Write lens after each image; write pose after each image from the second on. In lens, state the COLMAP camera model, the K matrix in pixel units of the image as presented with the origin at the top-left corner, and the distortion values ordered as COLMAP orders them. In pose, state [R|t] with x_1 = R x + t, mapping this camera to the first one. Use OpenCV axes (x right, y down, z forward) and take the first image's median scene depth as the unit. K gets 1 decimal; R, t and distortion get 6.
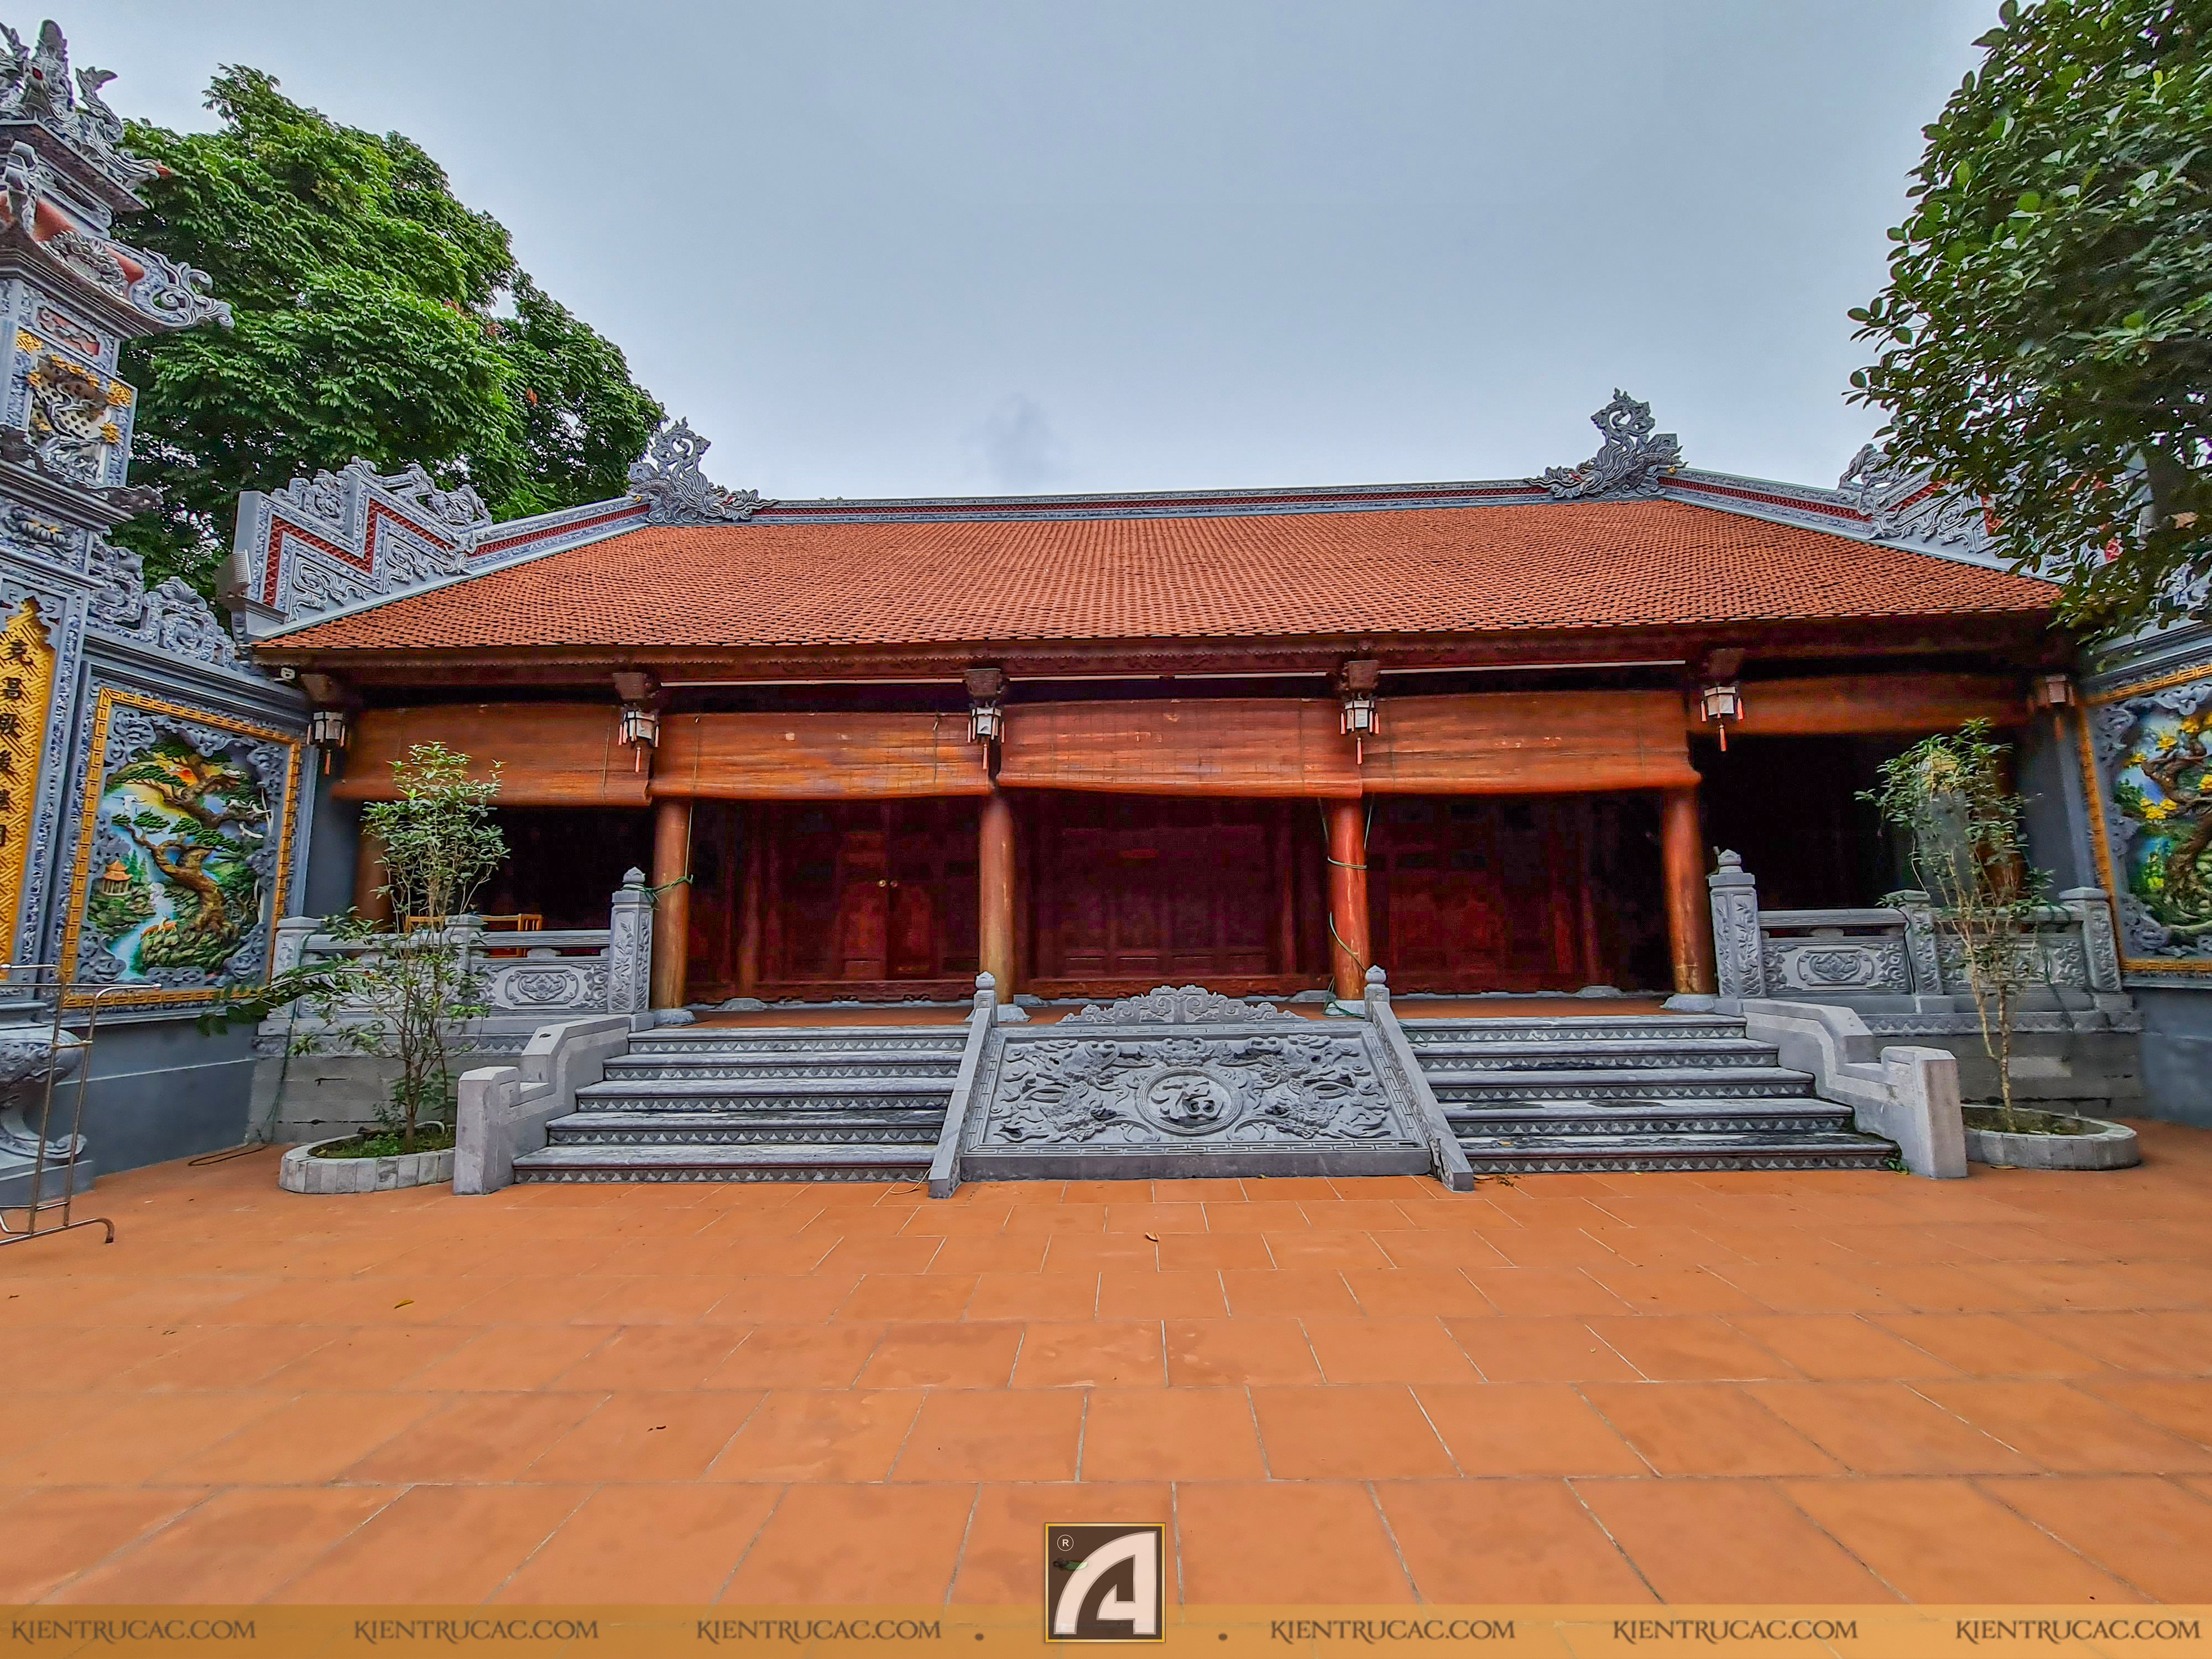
lens RADIAL K [[909.8, 0, 1115.8], [0, 909.8, 826.9], [0, 0, 1]] dist [-0.013388, 0.005998]
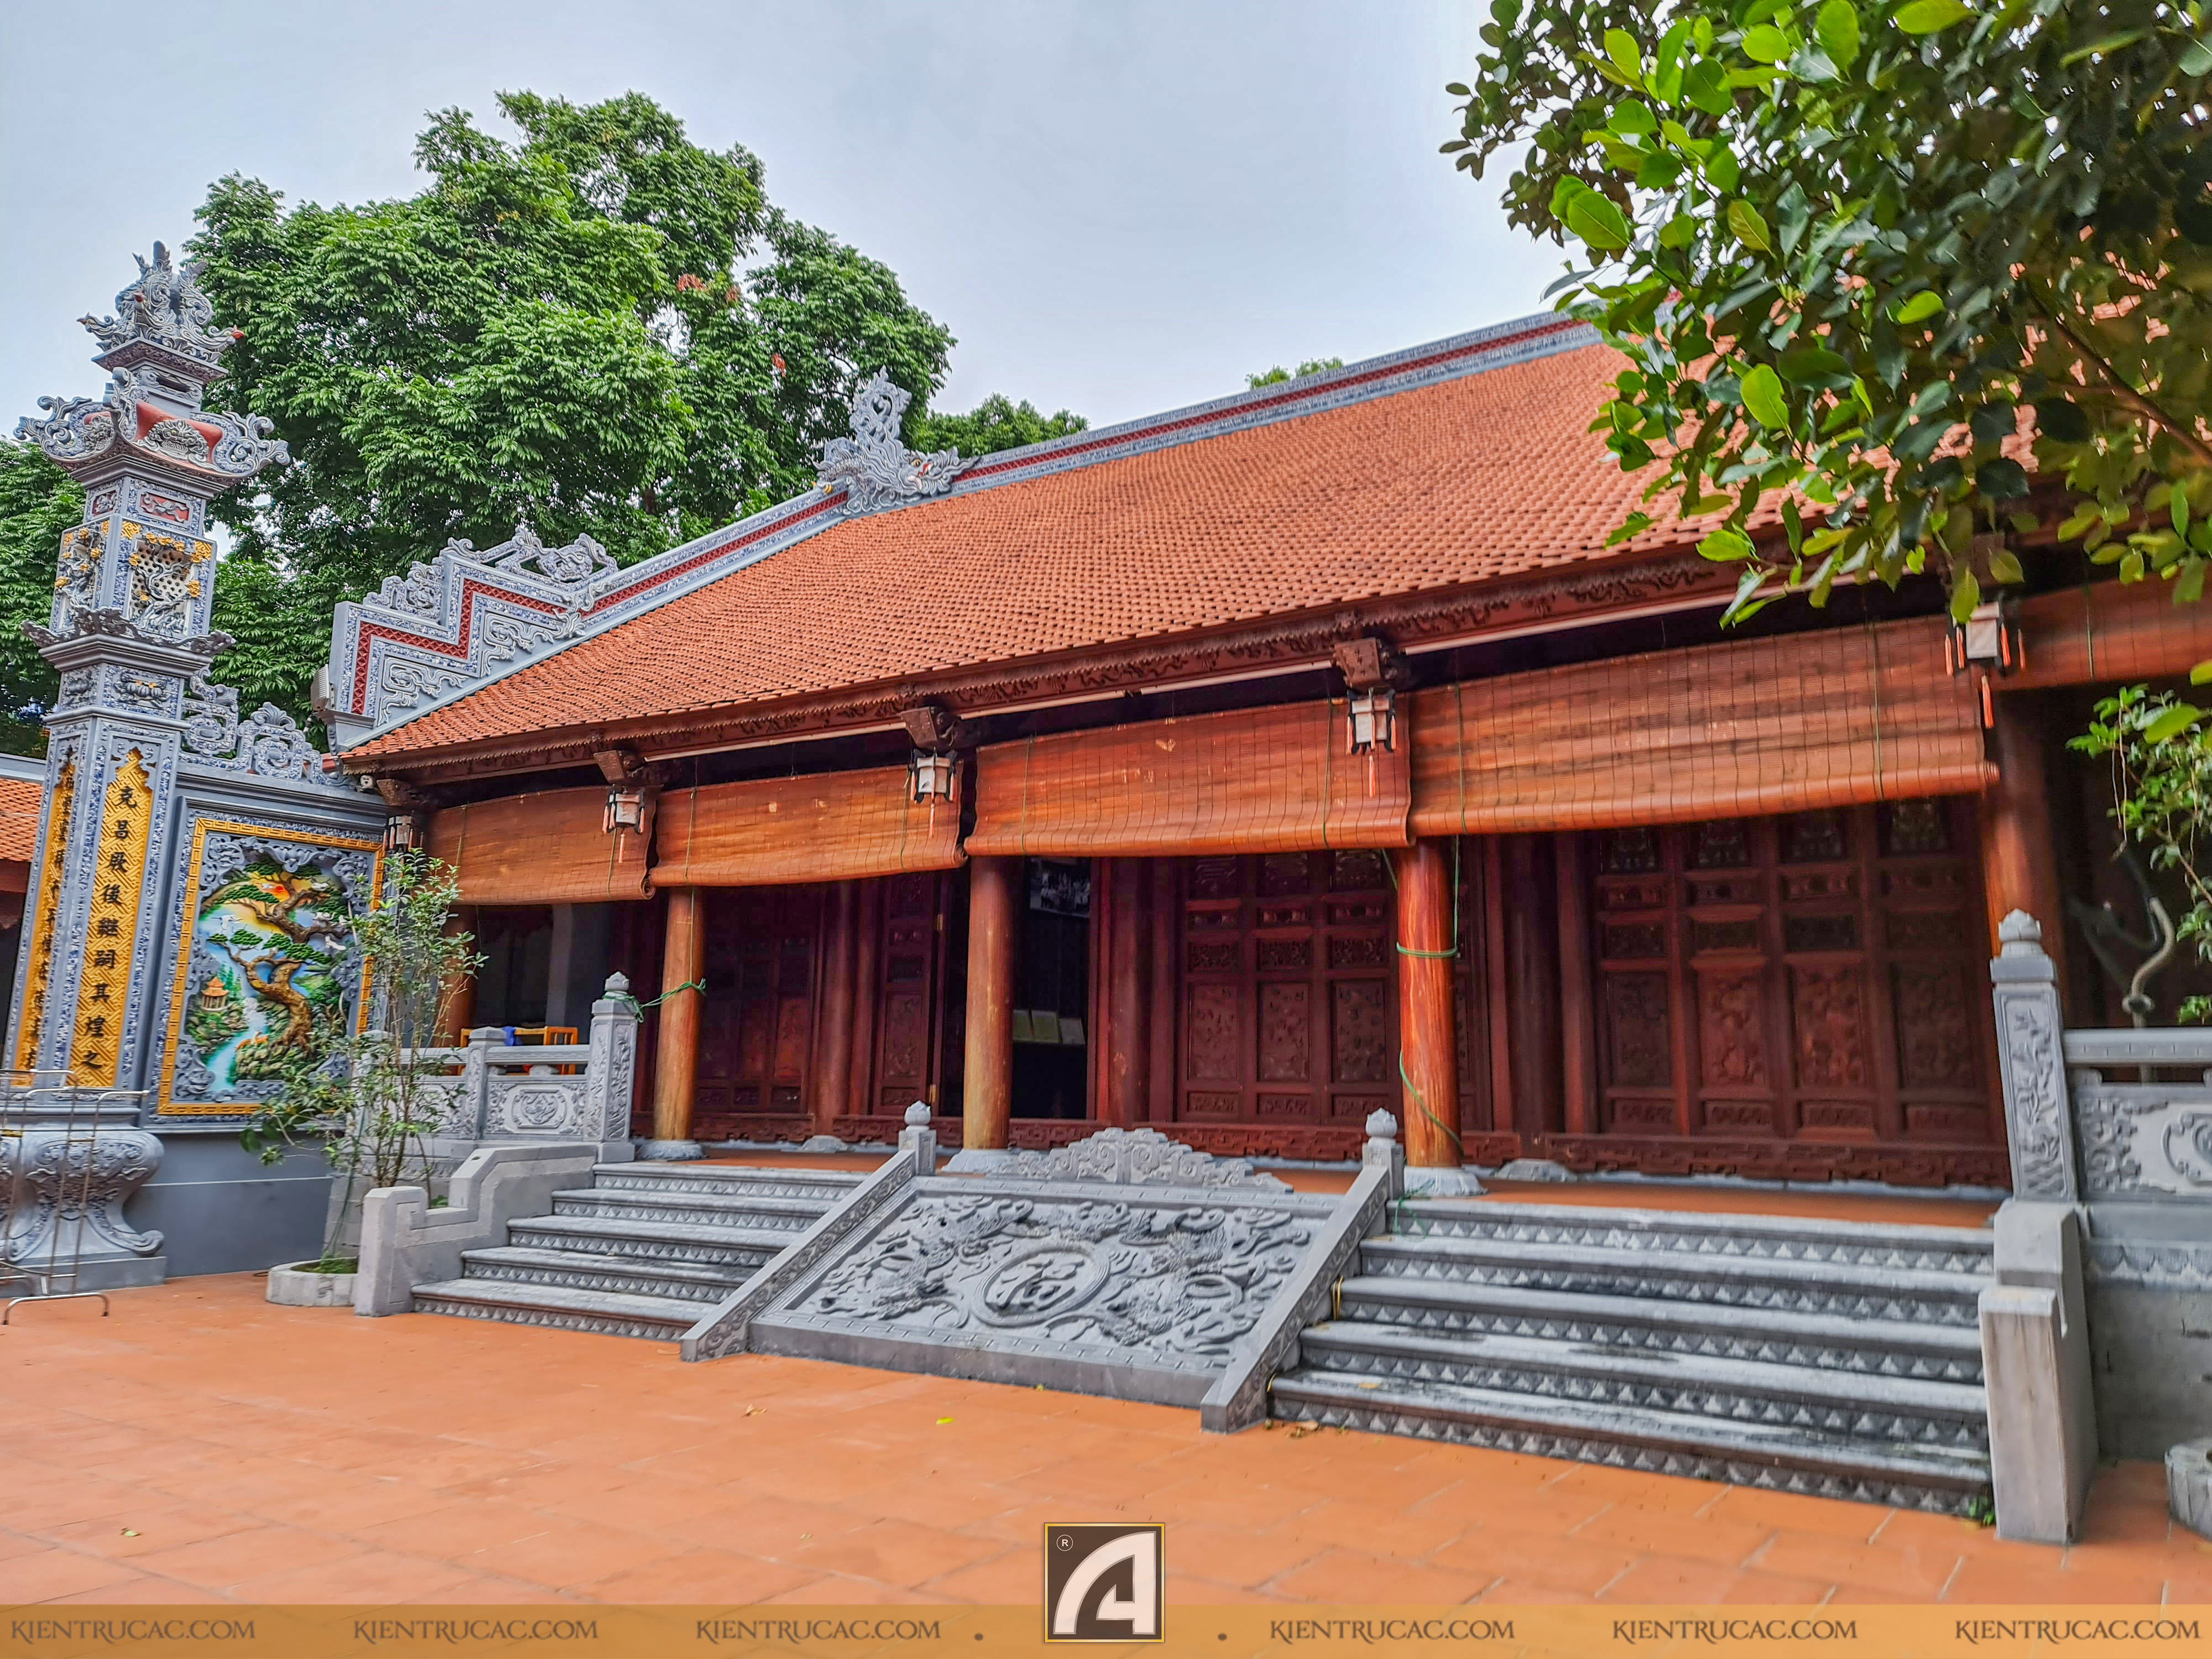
lens RADIAL K [[1640.5, 0, 1119.9], [0, 1640.5, 762.3], [0, 0, 1]] dist [0.064663, -0.000452]
pose [[0.845600, -0.081132, -0.527615, 0.768298], [0.046007, 0.995782, -0.079388, -0.008788], [0.531830, 0.042856, 0.845766, -0.101186]]
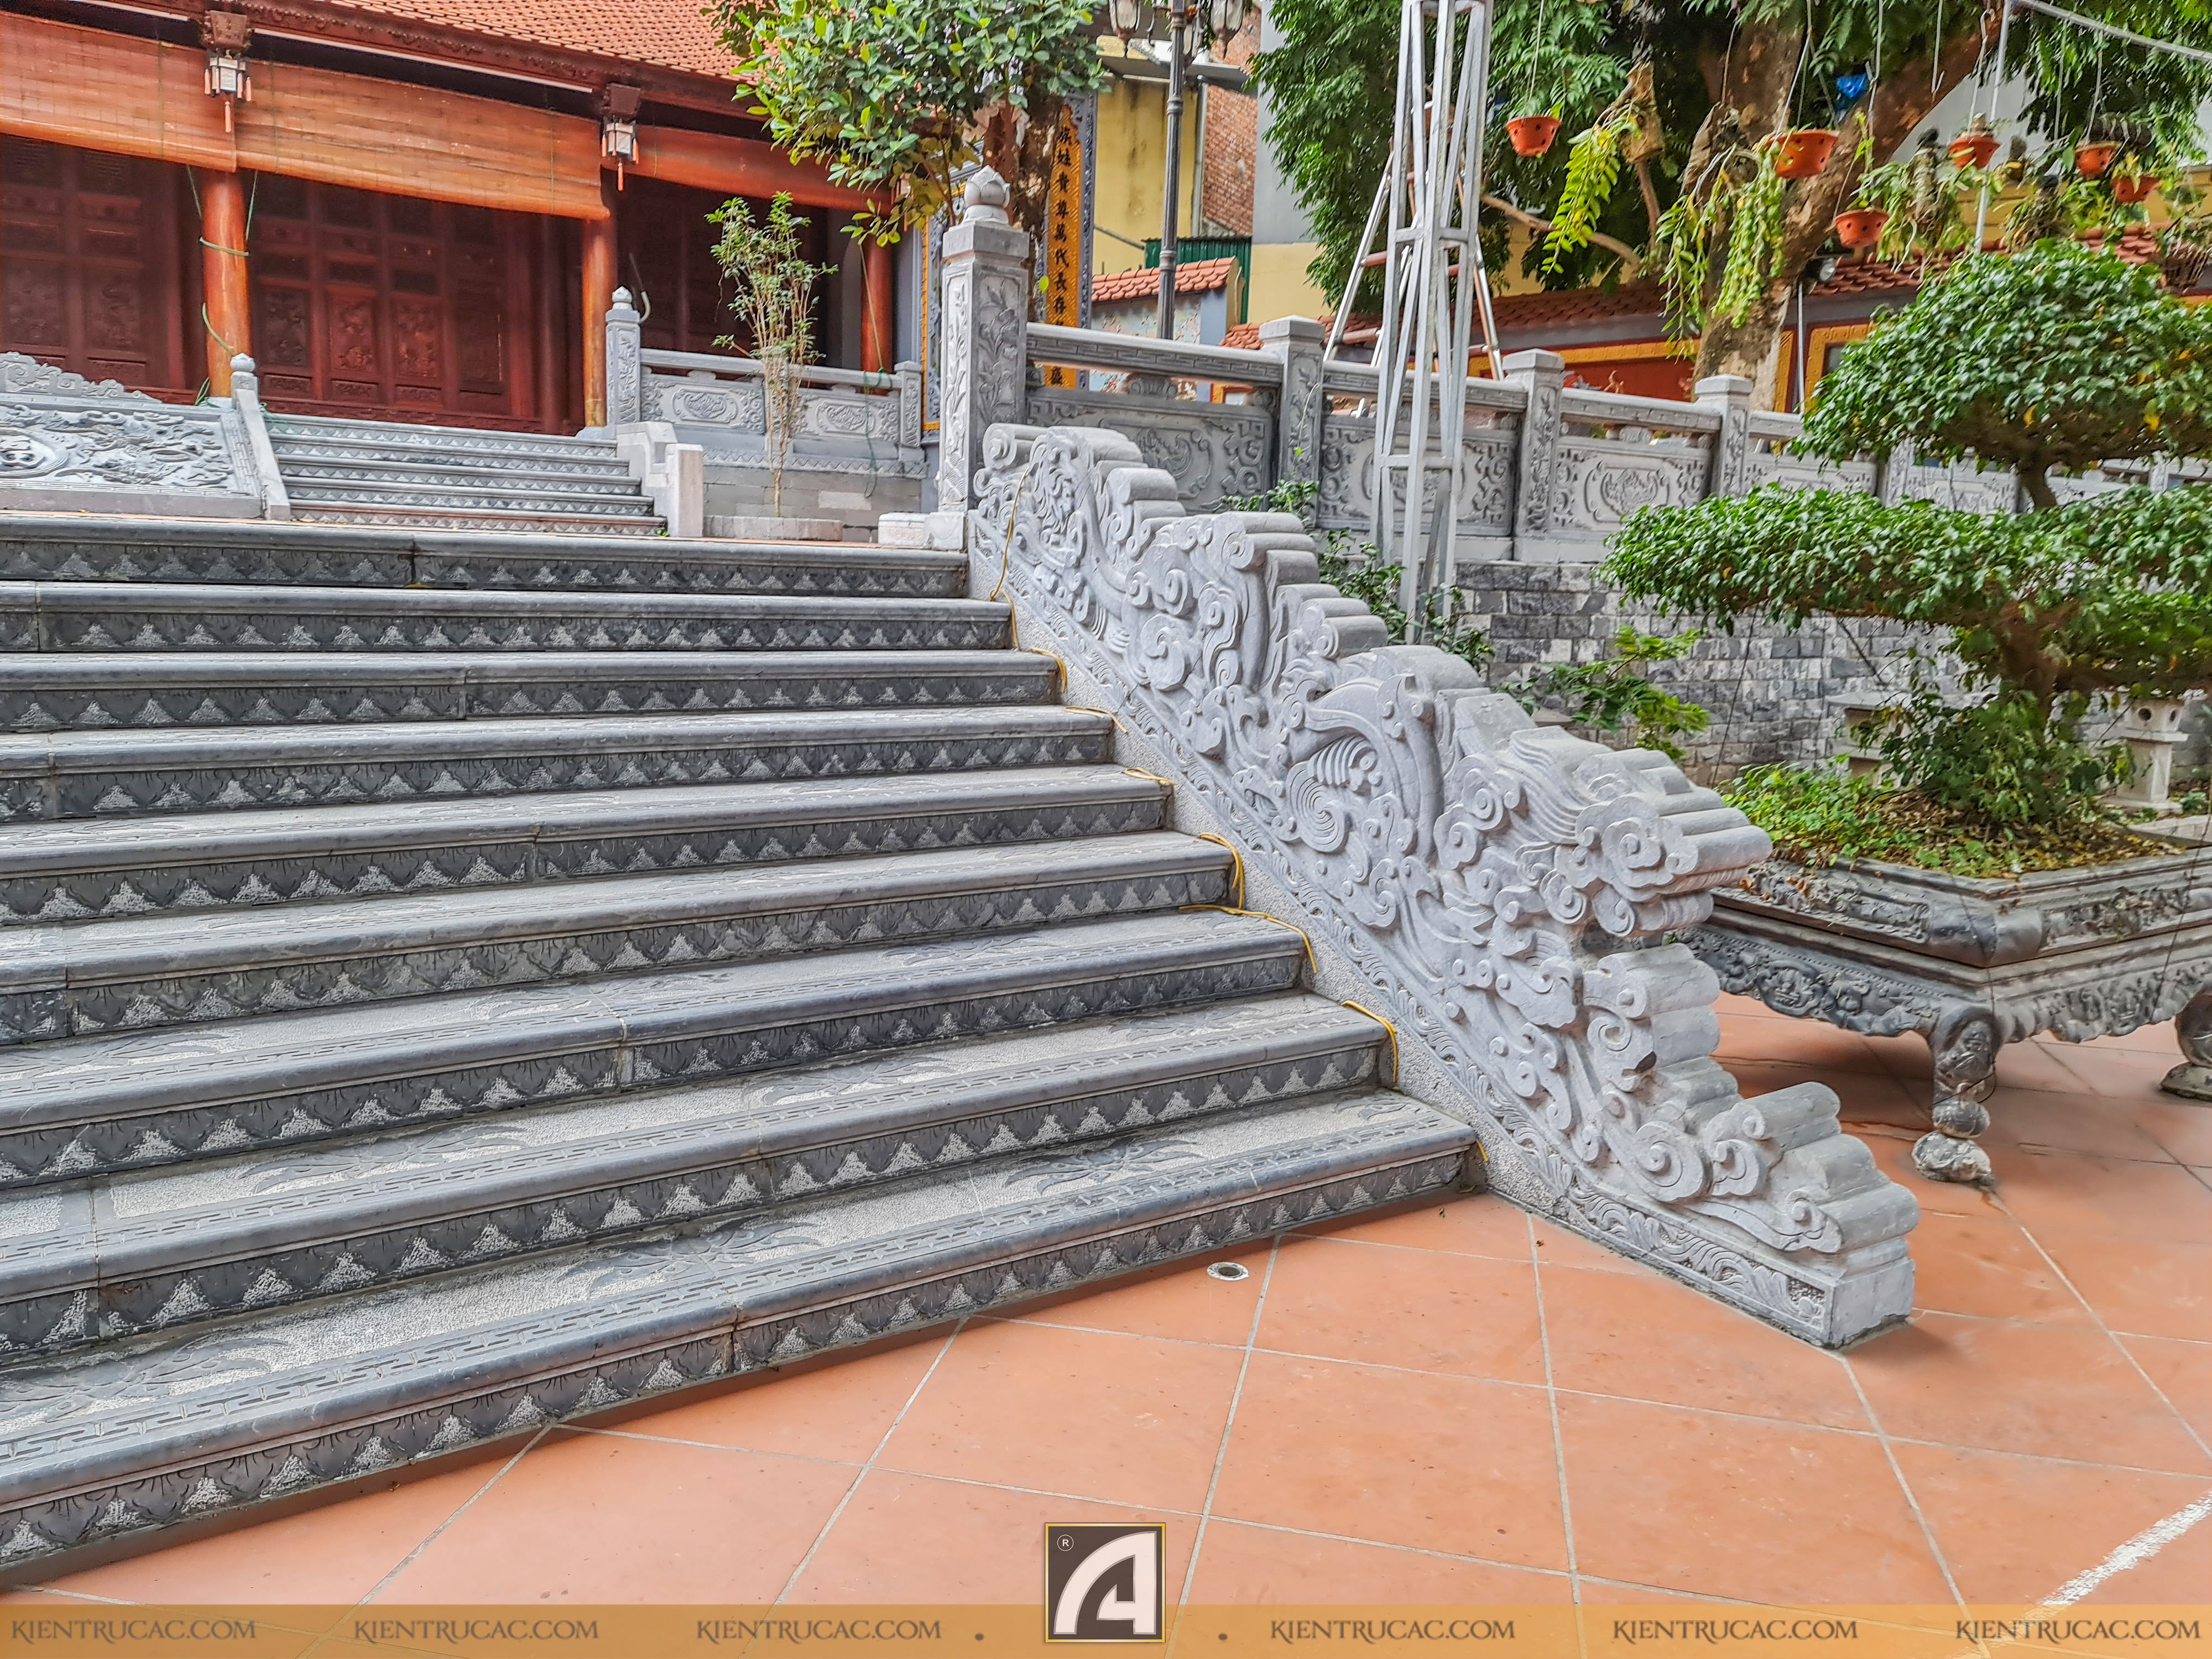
lens RADIAL K [[1610.2, 0, 1117.3], [0, 1610.2, 776.4], [0, 0, 1]] dist [0.095261, -0.086917]
pose [[0.819940, -0.032979, 0.571499, 0.030365], [-0.120857, 0.965863, 0.229132, 0.072176], [-0.559547, -0.256944, 0.787964, -1.036187]]
